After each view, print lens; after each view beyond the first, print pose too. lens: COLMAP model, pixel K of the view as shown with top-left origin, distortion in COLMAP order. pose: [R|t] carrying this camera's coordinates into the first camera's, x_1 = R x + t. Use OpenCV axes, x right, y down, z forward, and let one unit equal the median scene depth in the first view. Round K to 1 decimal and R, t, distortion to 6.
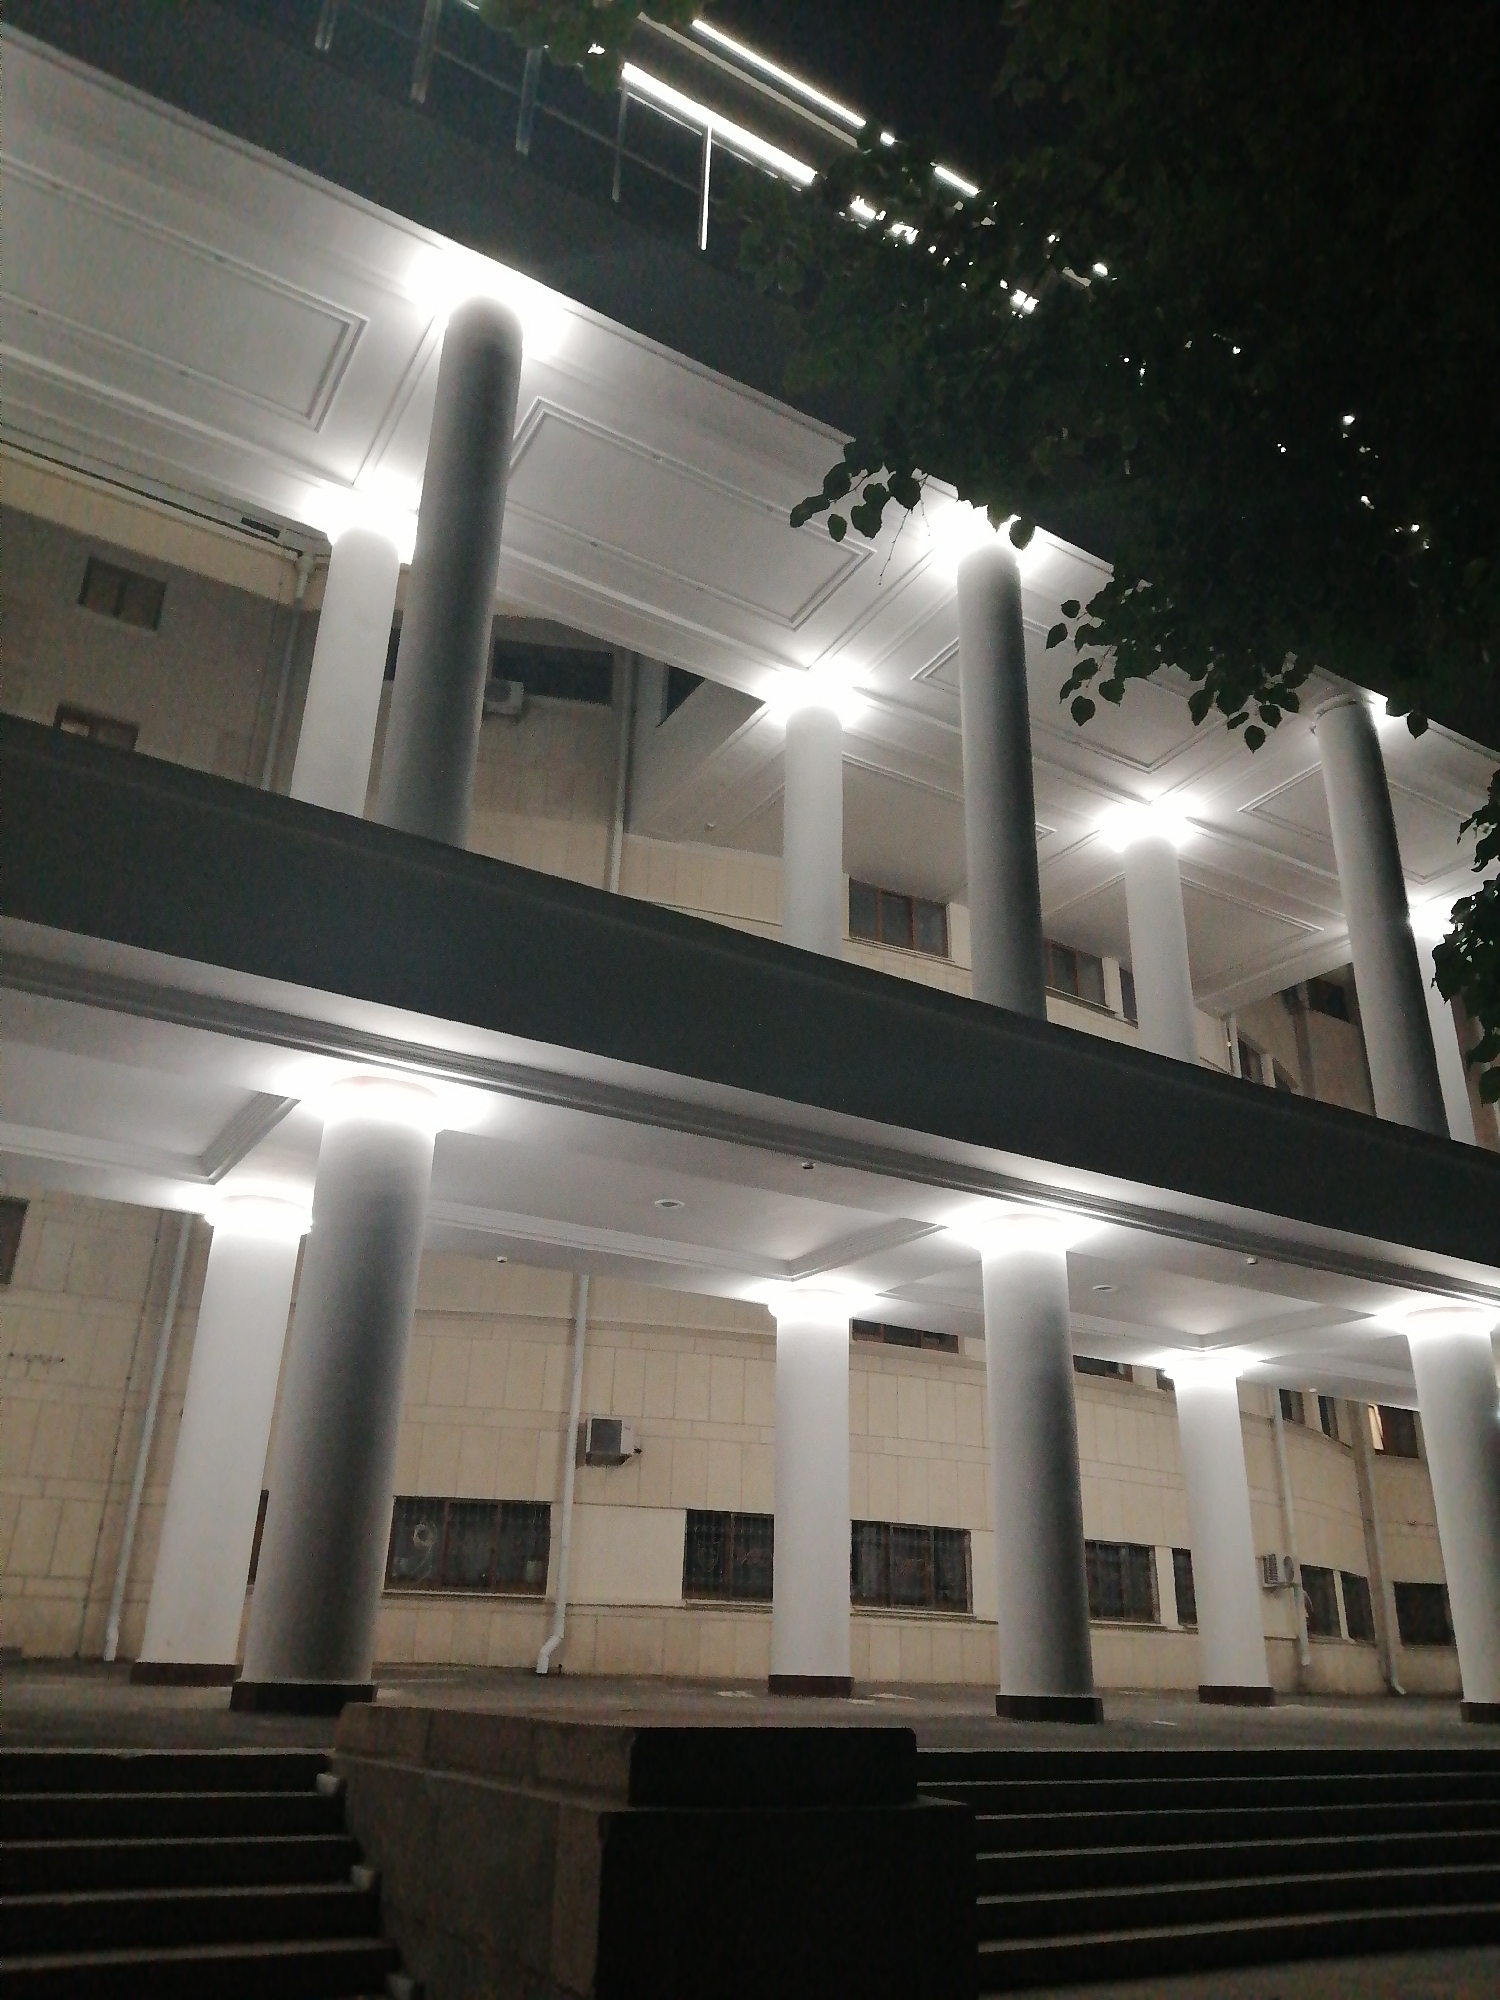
lens RADIAL K [[1491.1, 0, 750.0], [0, 1491.1, 1000.0], [0, 0, 1]] dist [0.002871, 0.001178]
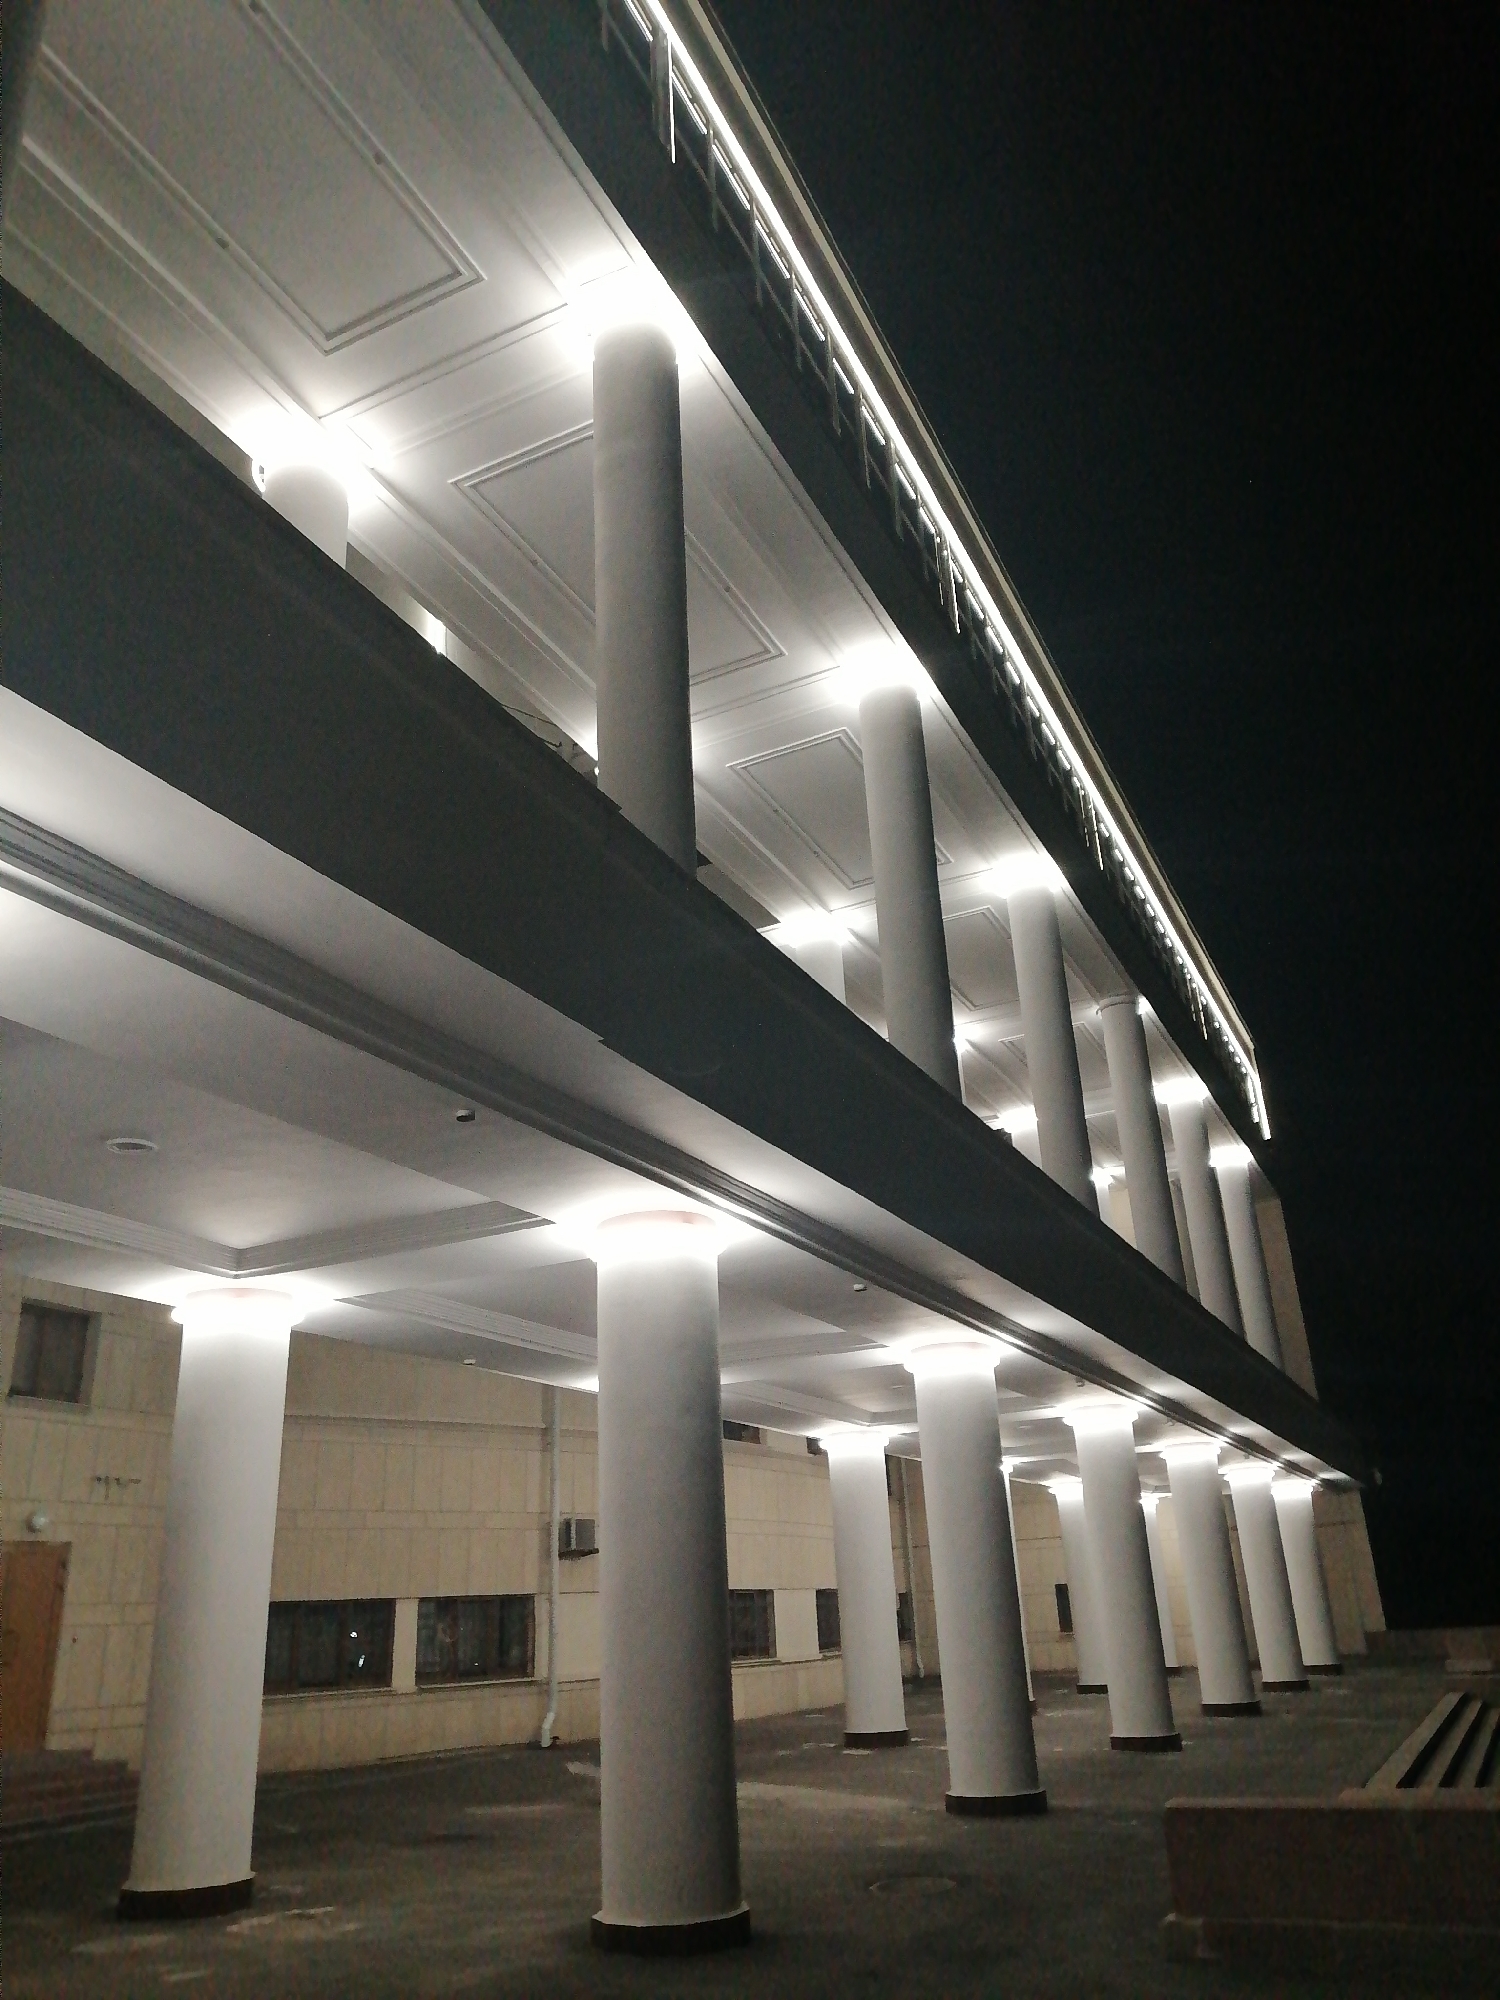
lens RADIAL K [[1491.1, 0, 750.0], [0, 1491.1, 1000.0], [0, 0, 1]] dist [0.002871, 0.001178]
pose [[0.838225, 0.149819, 0.524341, -0.660607], [-0.160804, 0.986673, -0.024854, -0.108509], [-0.521077, -0.063483, 0.851145, -0.026509]]
